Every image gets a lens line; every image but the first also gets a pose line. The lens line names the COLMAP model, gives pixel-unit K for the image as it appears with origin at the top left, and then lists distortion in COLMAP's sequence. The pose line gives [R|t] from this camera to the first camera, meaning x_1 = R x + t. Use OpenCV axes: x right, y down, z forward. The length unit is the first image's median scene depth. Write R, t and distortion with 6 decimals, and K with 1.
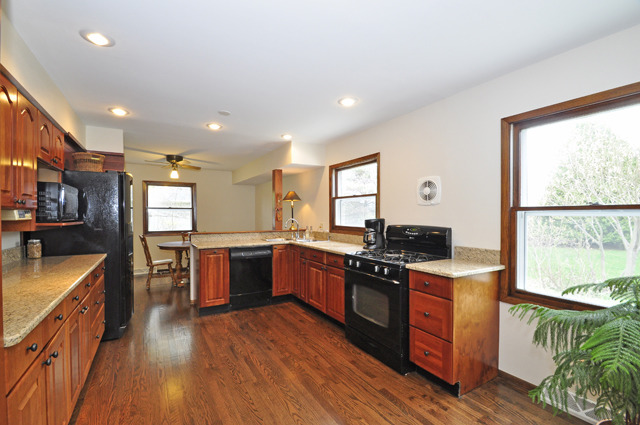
lens RADIAL K [[277.7, 0, 310.8], [0, 277.7, 217.2], [0, 0, 1]] dist [-0.009538, -0.003342]
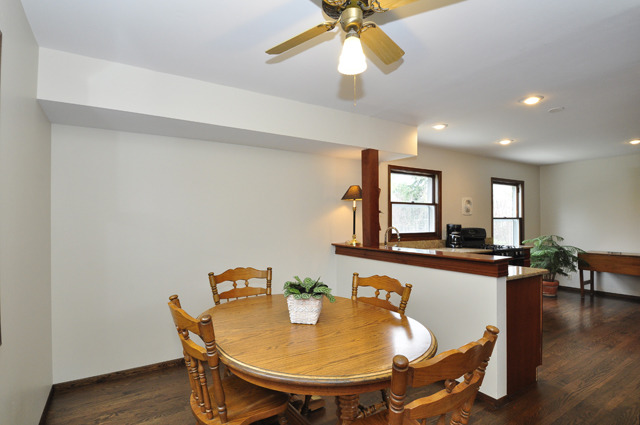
lens RADIAL K [[323.7, 0, 313.8], [0, 323.7, 221.2], [0, 0, 1]] dist [-0.005613, -0.004160]
pose [[-0.022449, 0.001793, 0.999746, -1.130322], [0.012996, 0.999914, -0.001501, -0.013241], [-0.999664, 0.012959, -0.022470, 1.528830]]
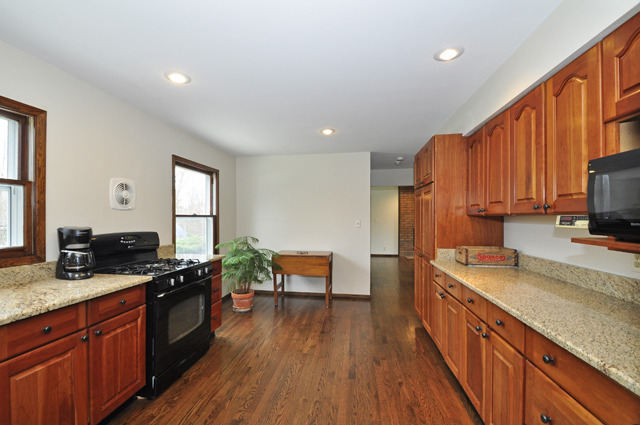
lens RADIAL K [[277.7, 0, 312.2], [0, 277.7, 217.3], [0, 0, 1]] dist [-0.009538, -0.003342]
pose [[-0.774541, 0.002169, 0.632519, -0.500716], [0.007859, 0.999950, 0.006195, -0.015827], [-0.632474, 0.009769, -0.774520, 1.037316]]
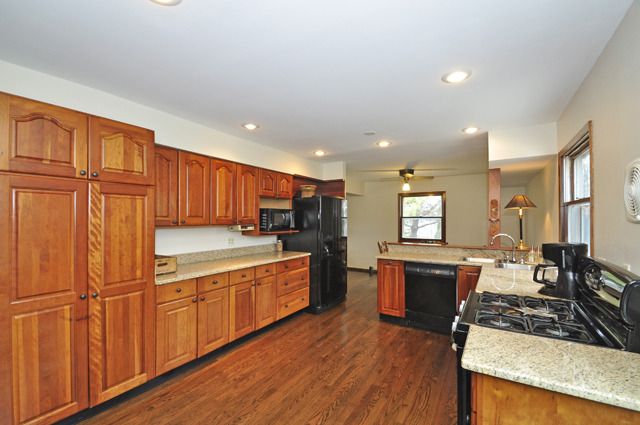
lens RADIAL K [[277.7, 0, 309.8], [0, 277.7, 217.1], [0, 0, 1]] dist [-0.009538, -0.003342]
pose [[0.444435, -0.005885, -0.895792, 0.451853], [-0.008323, 0.999908, -0.010699, -0.033478], [0.895772, 0.012211, 0.444345, 0.269187]]
